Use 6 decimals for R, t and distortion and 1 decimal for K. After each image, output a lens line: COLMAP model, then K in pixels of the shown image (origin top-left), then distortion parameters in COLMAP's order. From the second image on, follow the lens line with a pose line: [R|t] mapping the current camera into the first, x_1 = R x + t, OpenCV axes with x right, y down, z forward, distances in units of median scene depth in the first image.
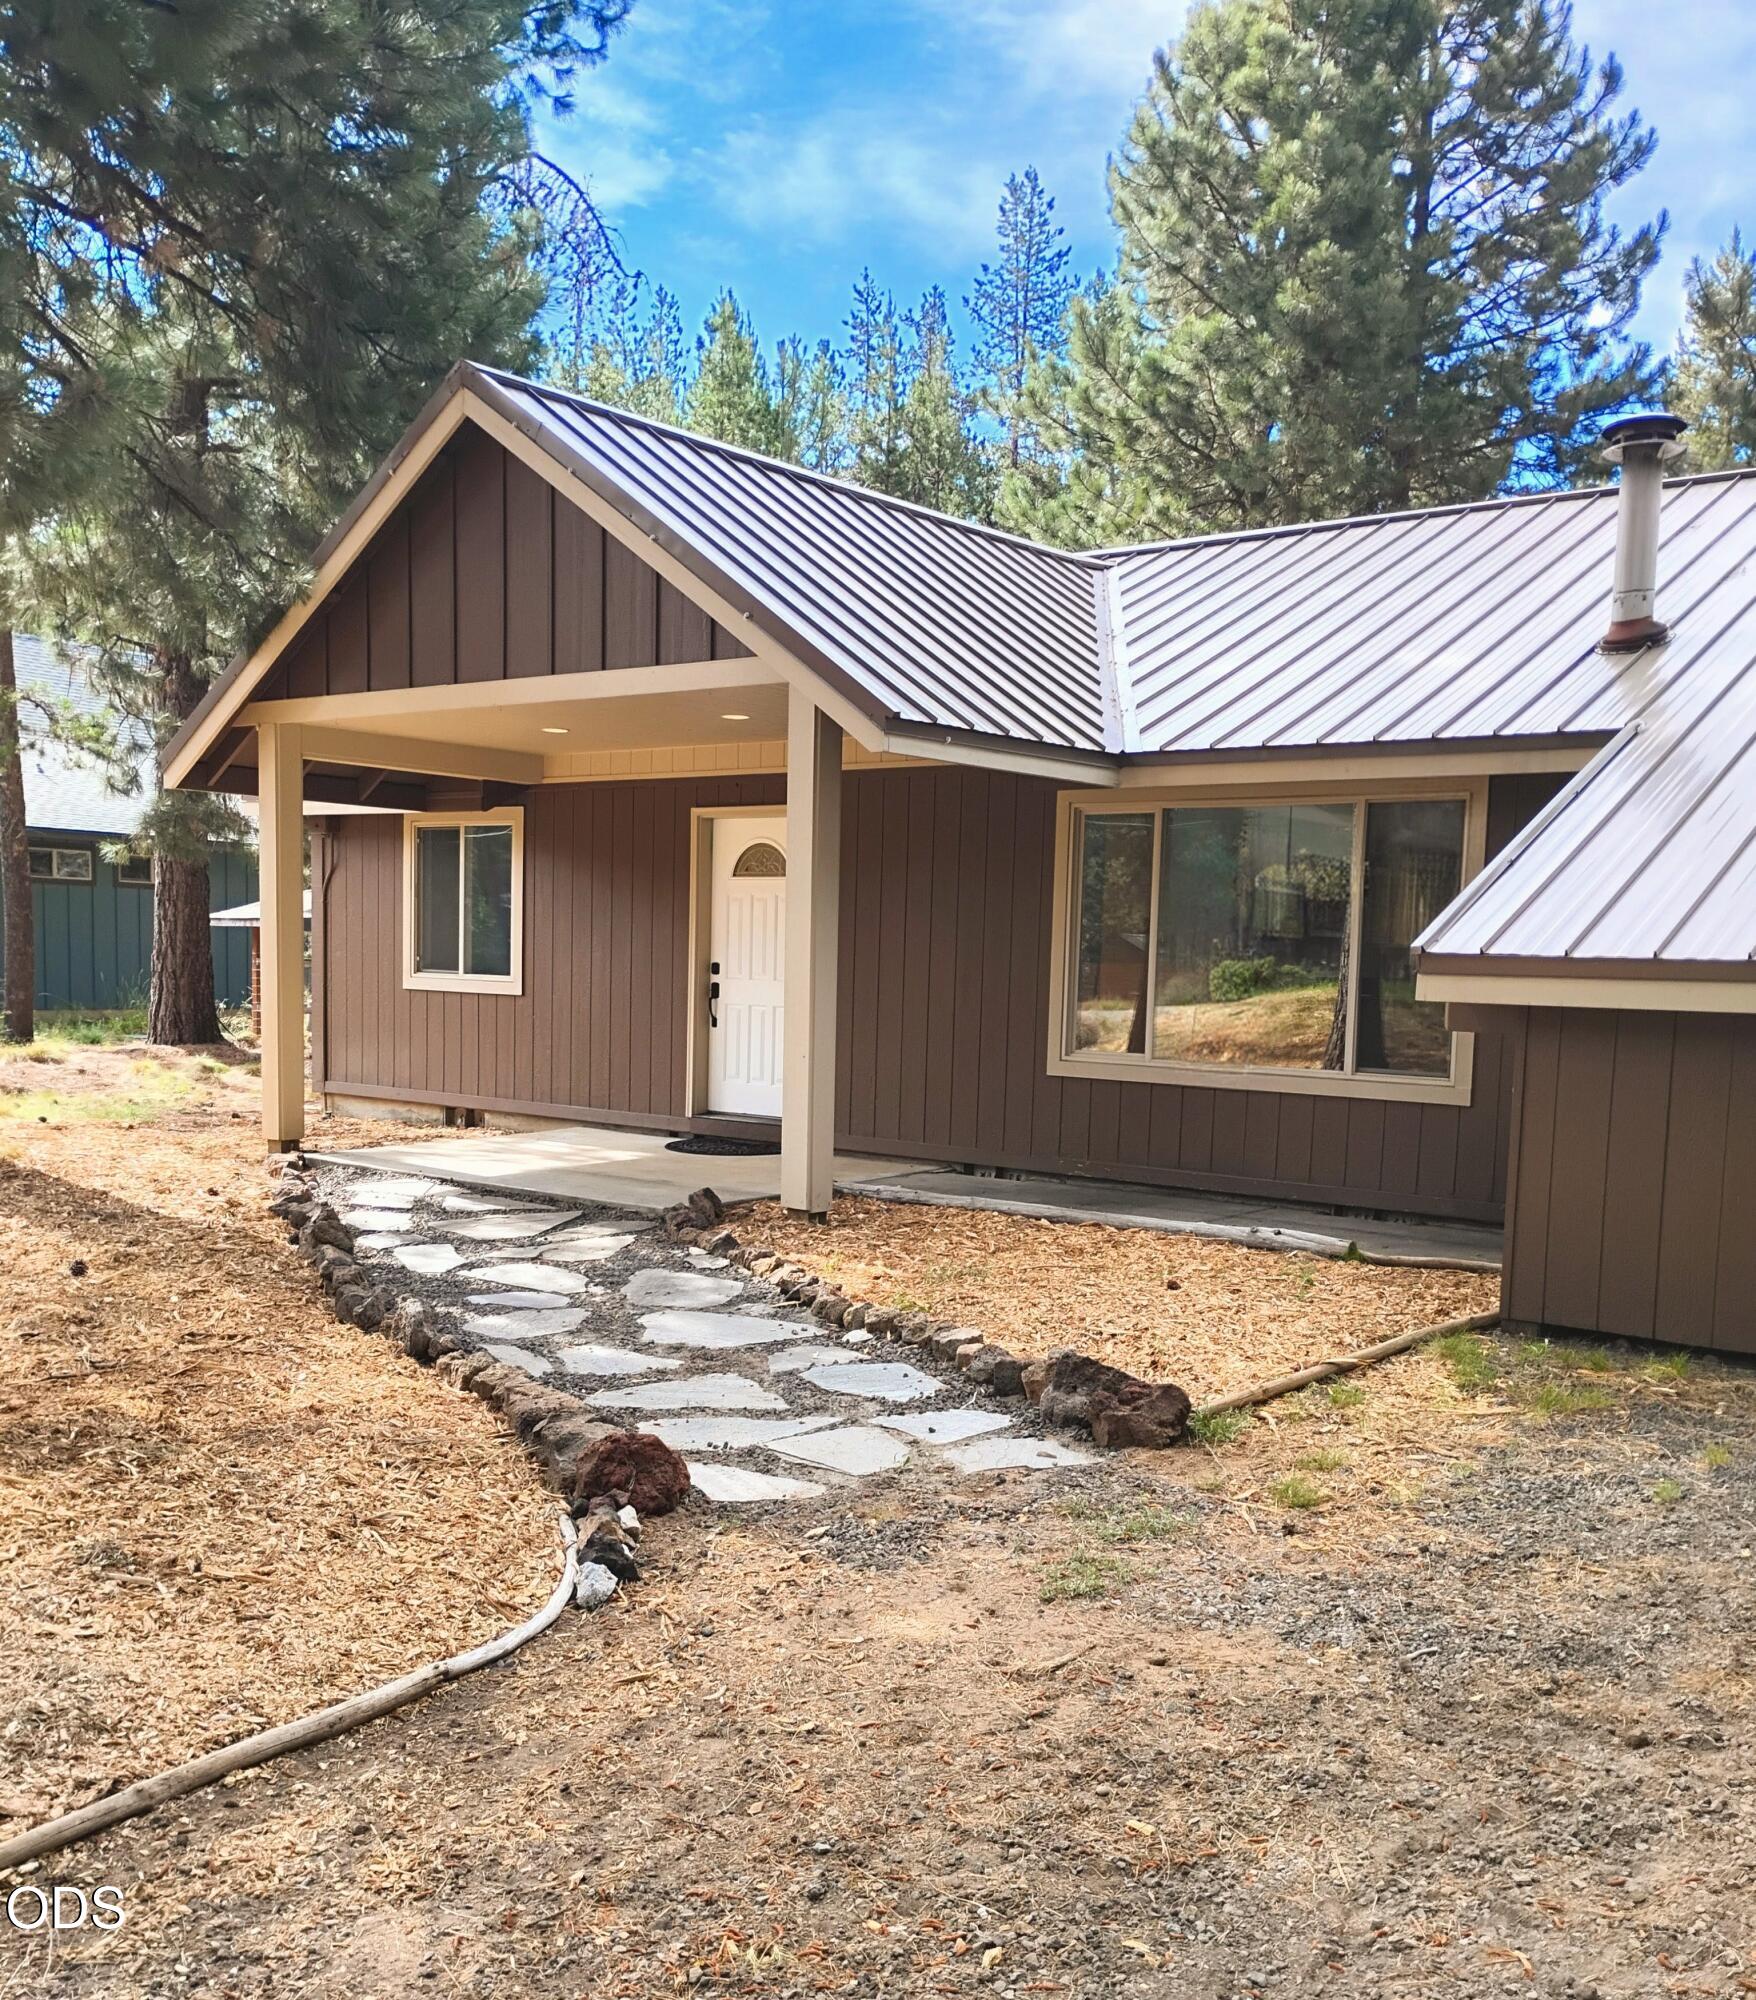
lens RADIAL K [[2020.7, 0, 911.6], [0, 2020.7, 1070.4], [0, 0, 1]] dist [0.006810, 0.000000]
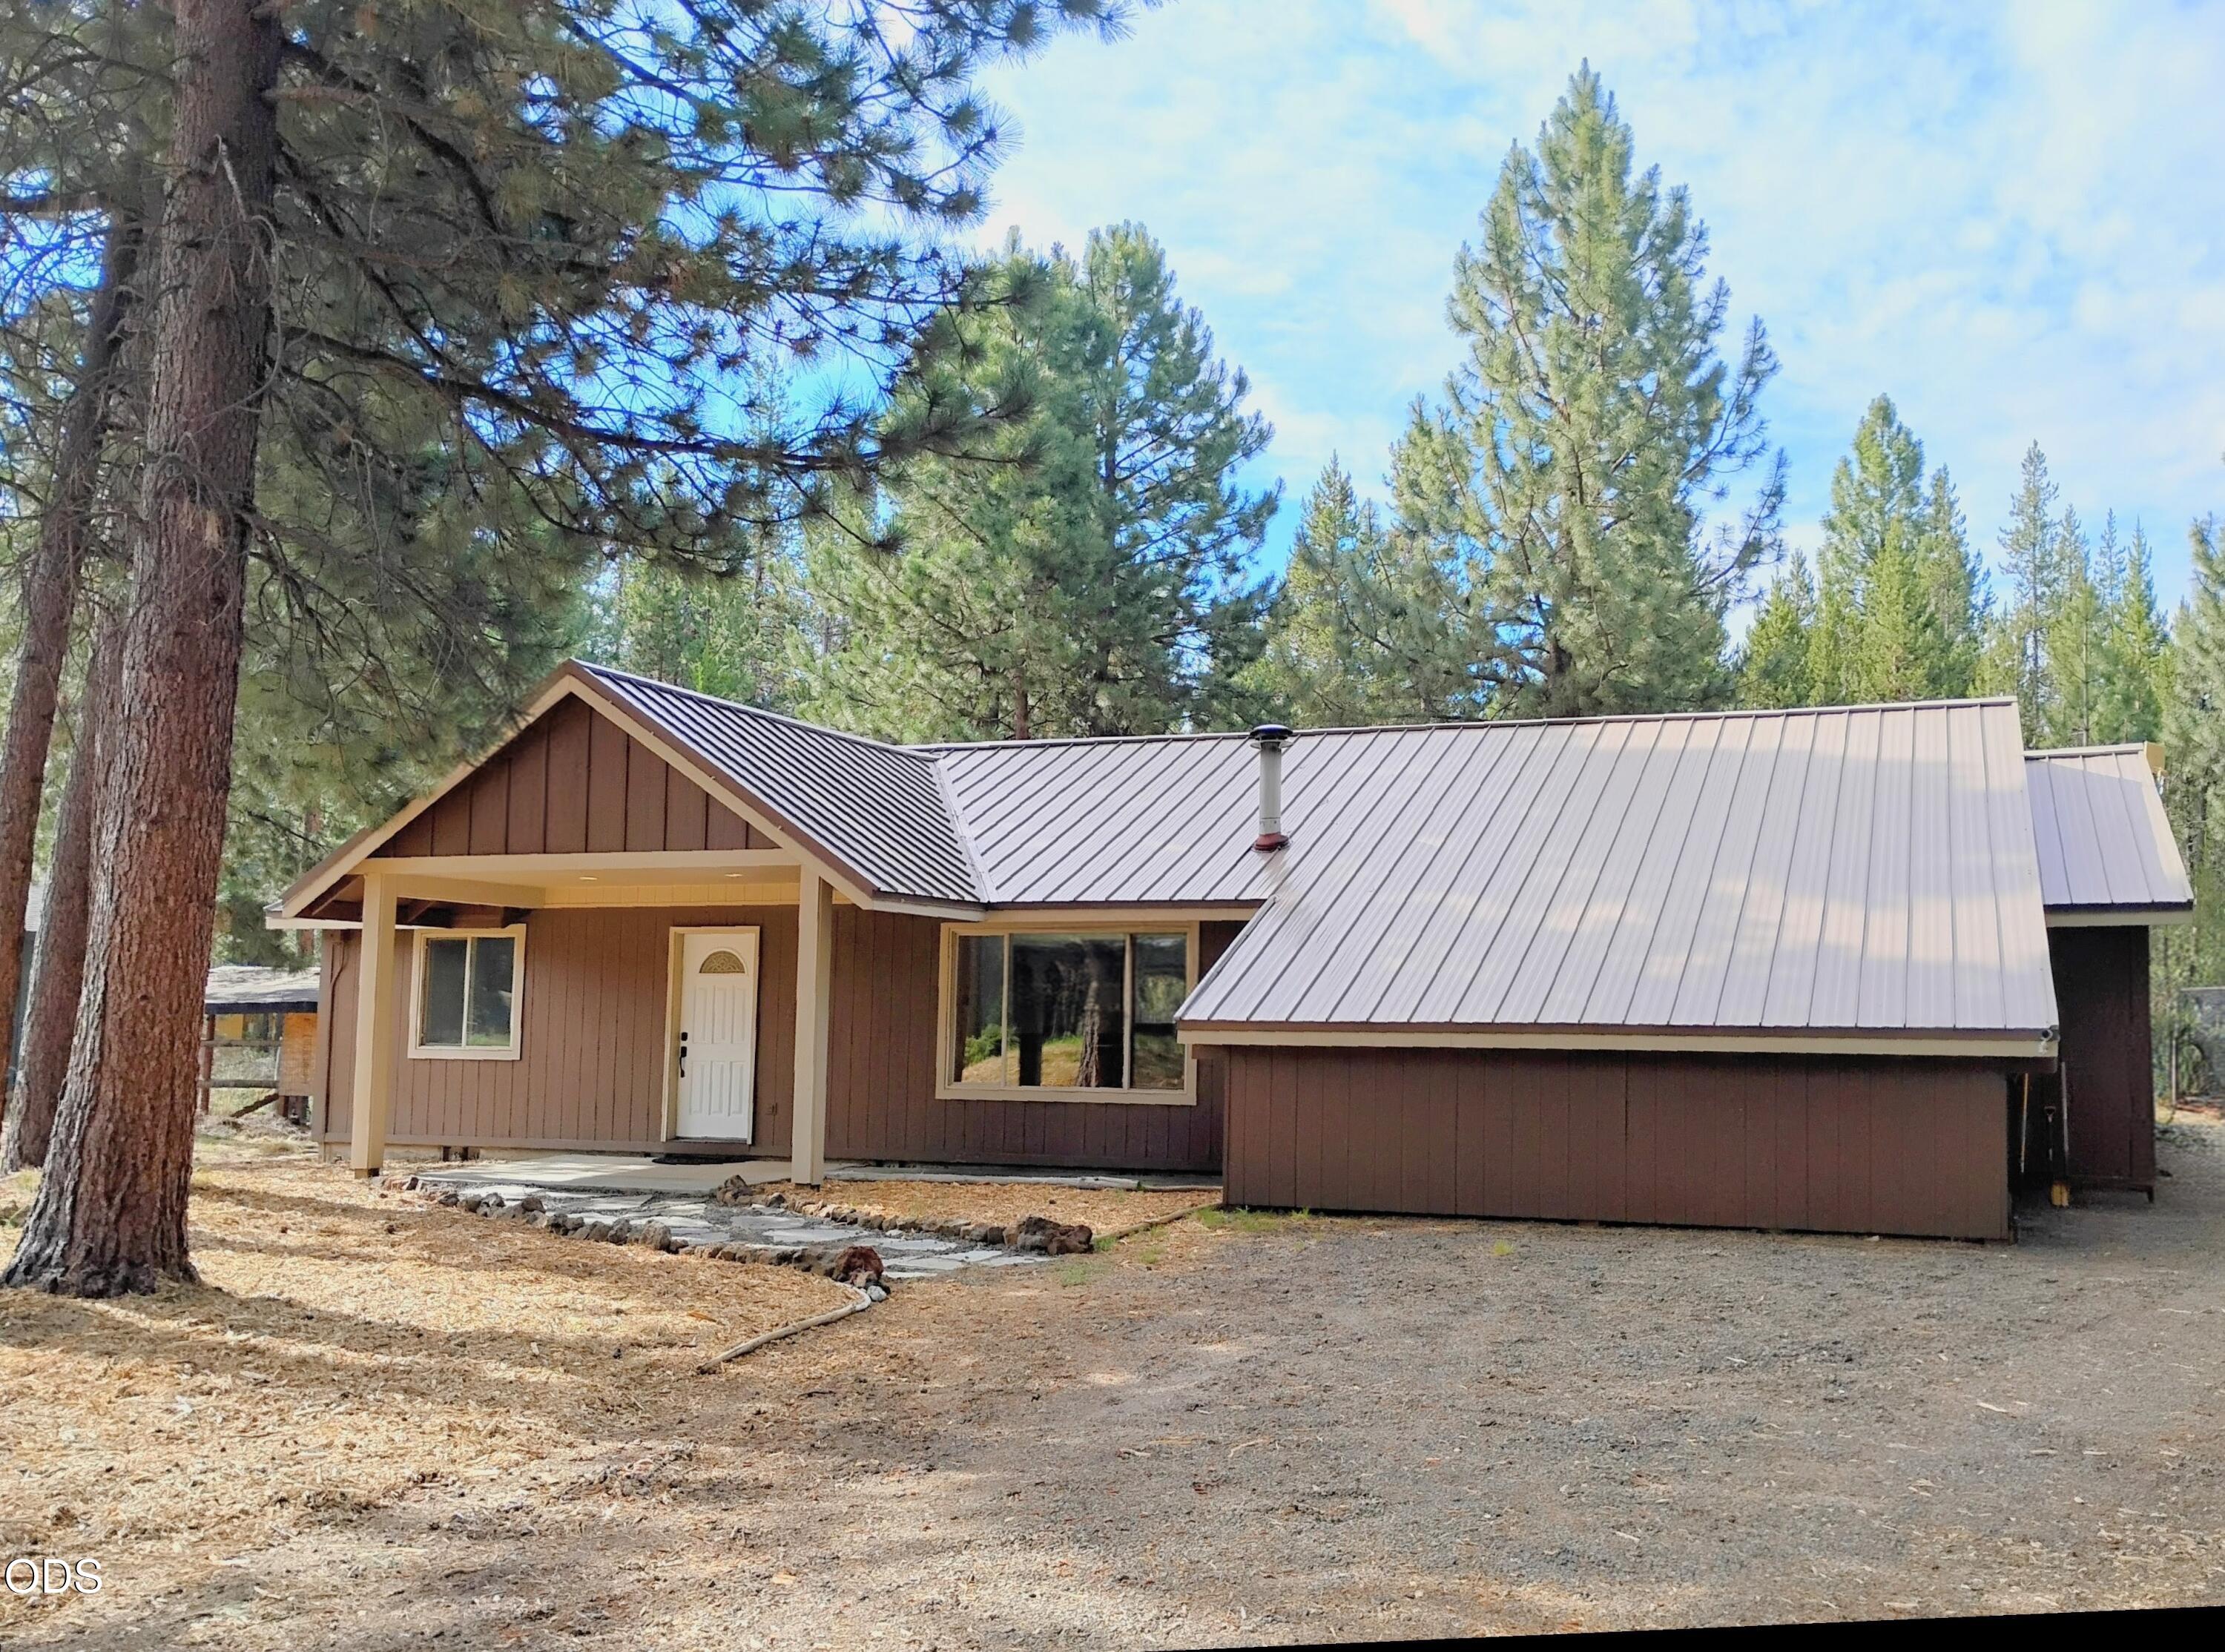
lens RADIAL K [[1910.2, 0, 1117.0], [0, 1910.2, 823.9], [0, 0, 1]] dist [0.096988, -0.003845]
pose [[0.967654, 0.008060, 0.252154, -0.139976], [0.031430, 0.987851, -0.152191, 0.017945], [-0.250317, 0.155193, 0.955644, -0.405048]]
